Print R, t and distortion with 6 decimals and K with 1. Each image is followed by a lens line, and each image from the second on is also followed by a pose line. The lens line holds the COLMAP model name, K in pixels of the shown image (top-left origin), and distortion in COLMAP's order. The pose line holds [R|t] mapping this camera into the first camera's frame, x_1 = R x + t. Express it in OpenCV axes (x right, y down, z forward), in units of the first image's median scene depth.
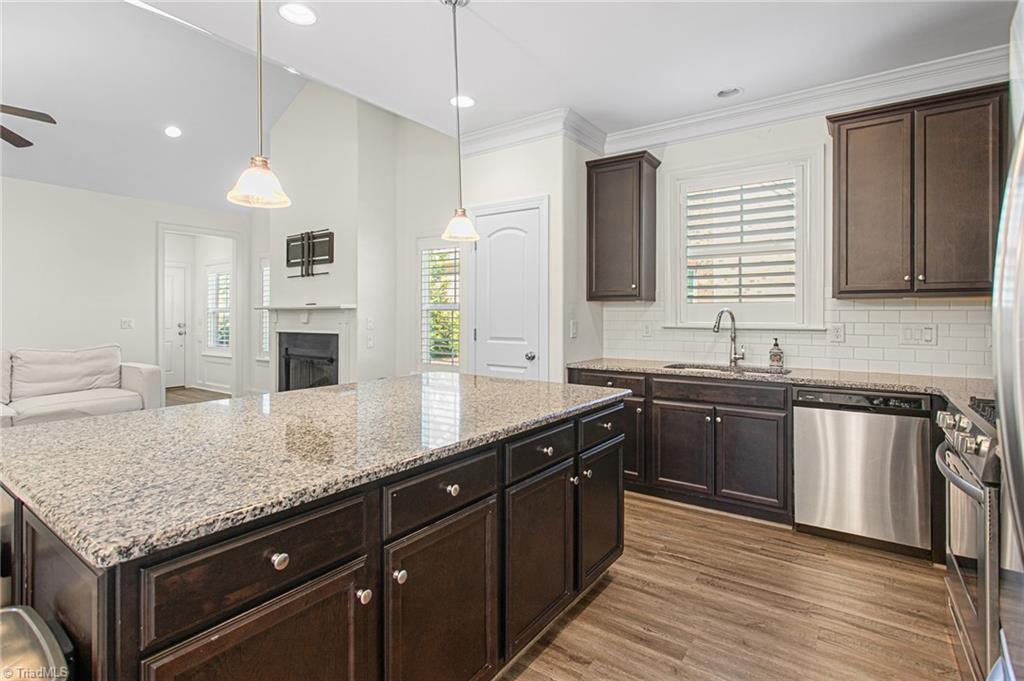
lens RADIAL K [[499.8, 0, 508.3], [0, 499.8, 313.3], [0, 0, 1]] dist [-0.000339, 0.000921]
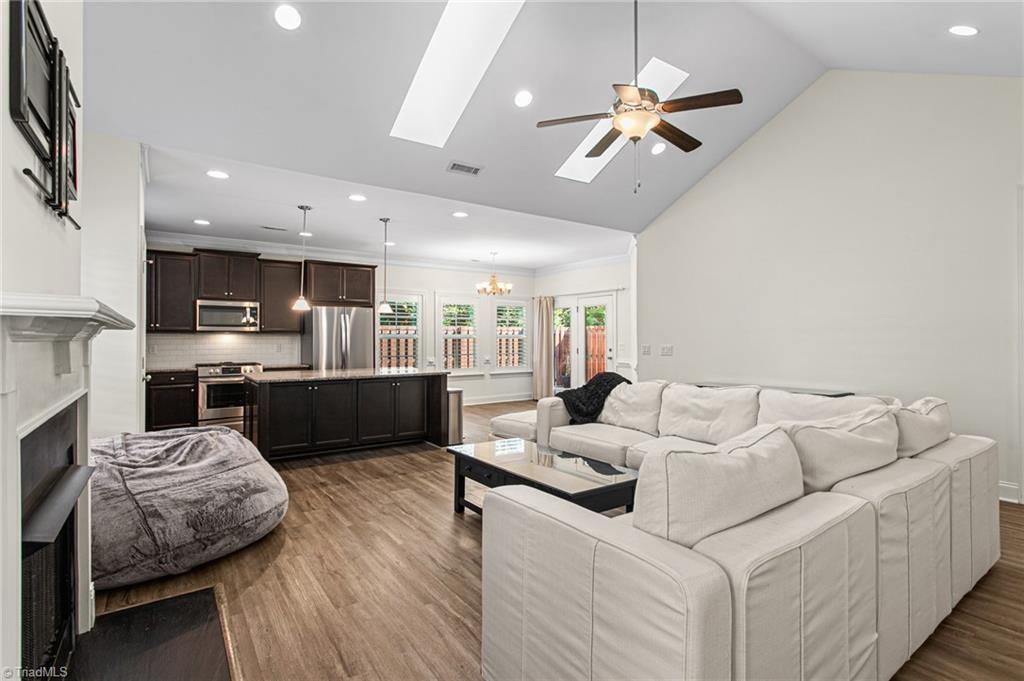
lens RADIAL K [[497.4, 0, 512.3], [0, 497.4, 328.6], [0, 0, 1]] dist [-0.000059, 0.000540]
pose [[-0.942160, 0.004687, 0.335131, -1.231143], [-0.002915, 0.999750, -0.022179, -0.007176], [-0.335151, -0.021873, -0.941910, 1.951077]]
